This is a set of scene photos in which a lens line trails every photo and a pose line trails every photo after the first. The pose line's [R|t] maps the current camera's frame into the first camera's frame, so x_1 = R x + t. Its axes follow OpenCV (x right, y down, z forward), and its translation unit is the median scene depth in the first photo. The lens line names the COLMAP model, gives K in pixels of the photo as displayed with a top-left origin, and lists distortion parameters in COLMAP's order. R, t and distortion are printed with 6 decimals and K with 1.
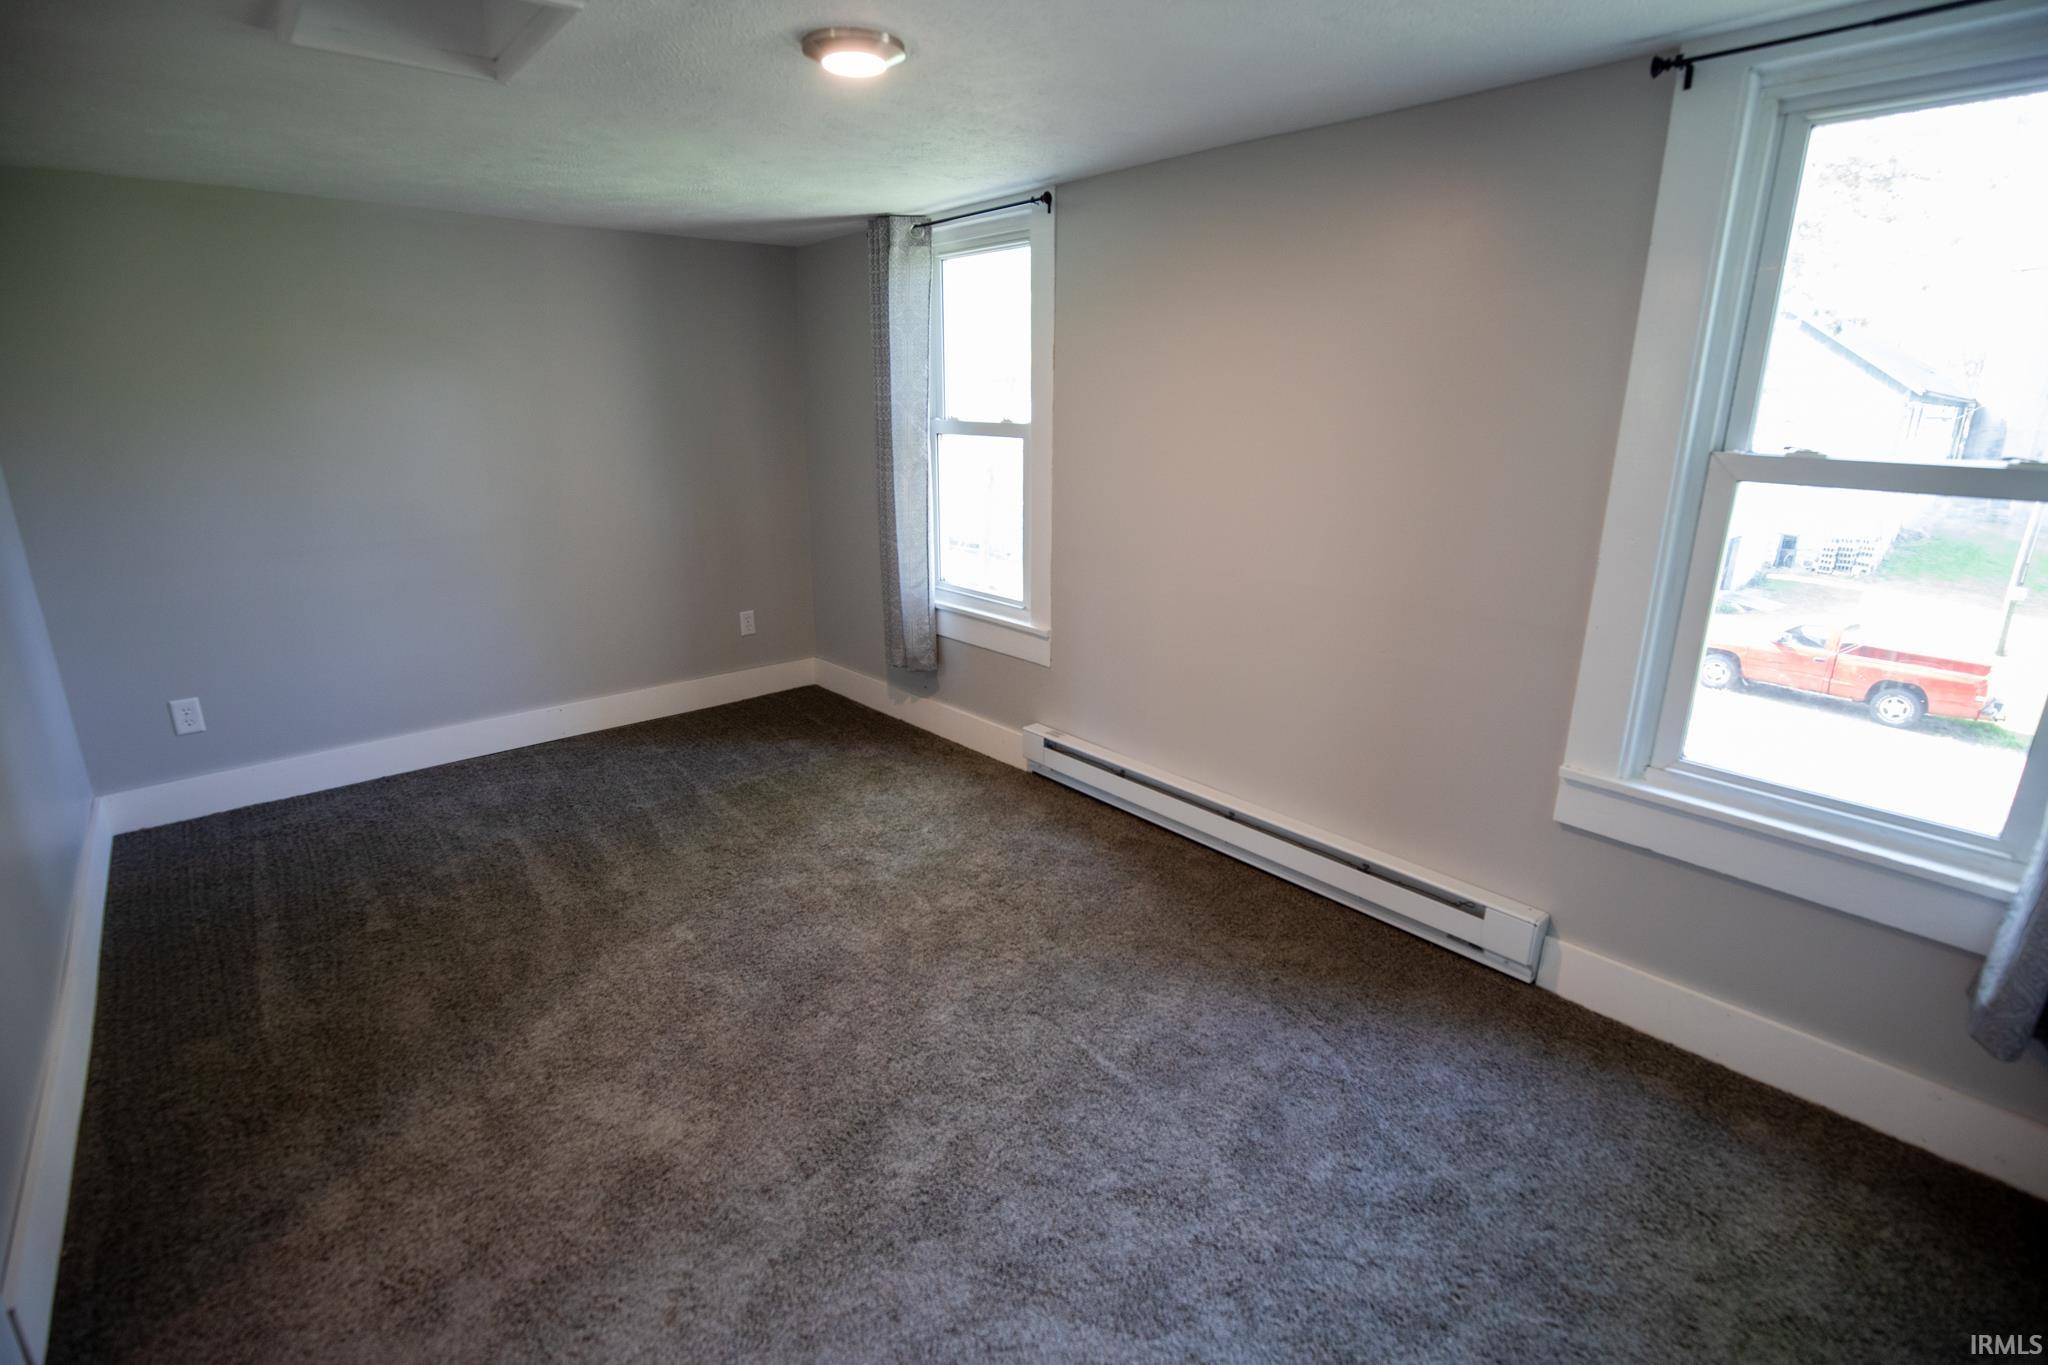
lens RADIAL K [[981.3, 0, 1024.0], [0, 981.3, 682.5], [0, 0, 1]] dist [-0.030279, 0.000031]
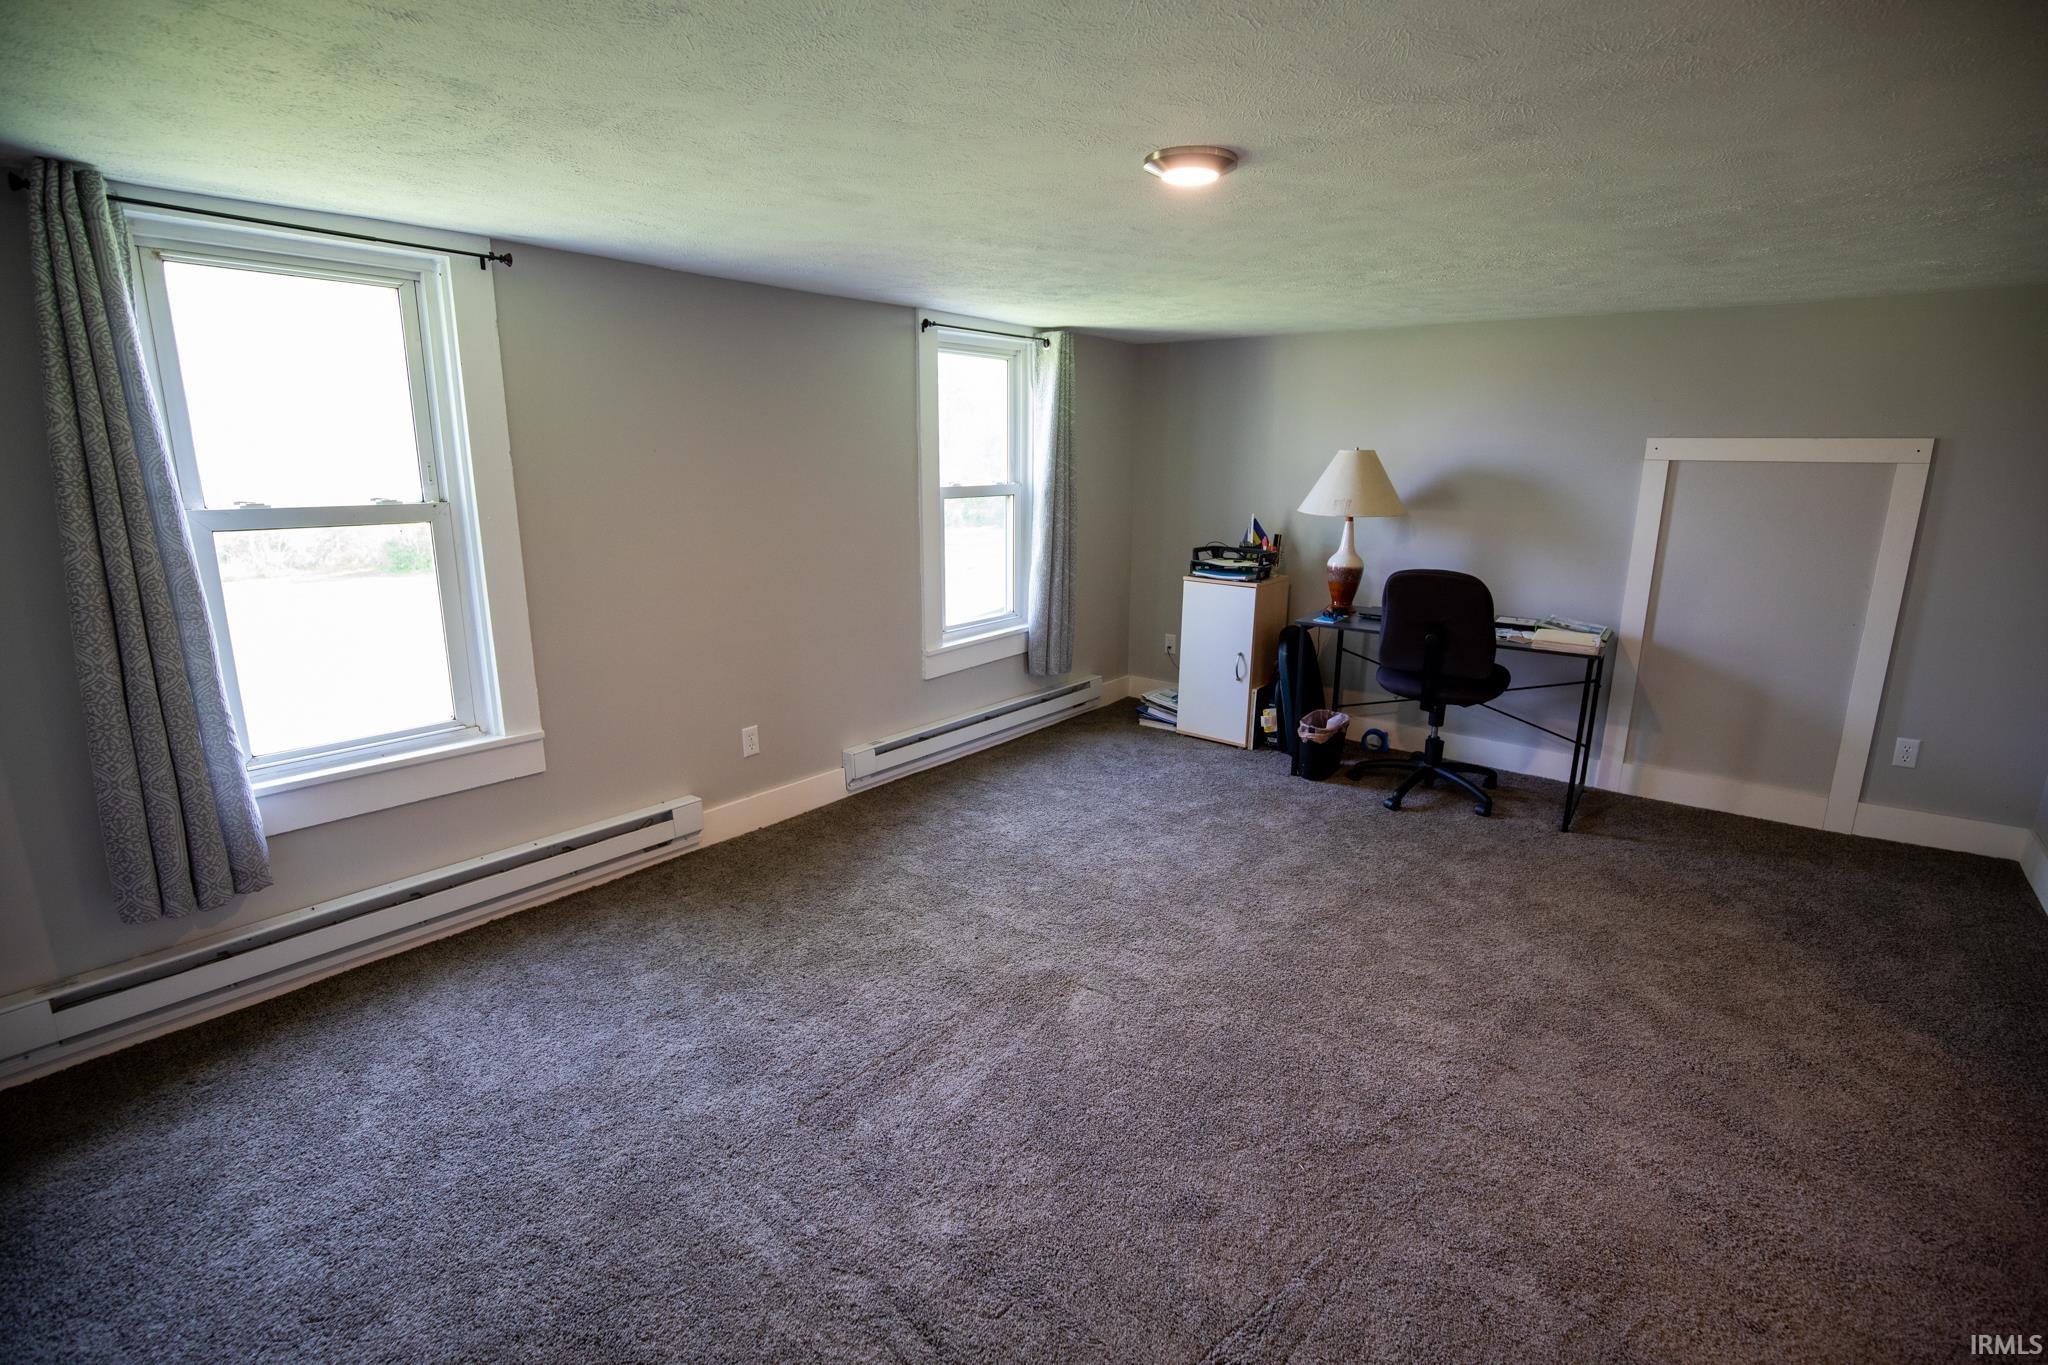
lens RADIAL K [[956.9, 0, 1024.0], [0, 956.9, 682.5], [0, 0, 1]] dist [-0.020947, 0.000290]
pose [[-0.156747, -0.236258, 0.958964, -0.889387], [0.268175, 0.924305, 0.271554, -0.218138], [-0.950533, 0.299736, -0.081523, 0.674263]]
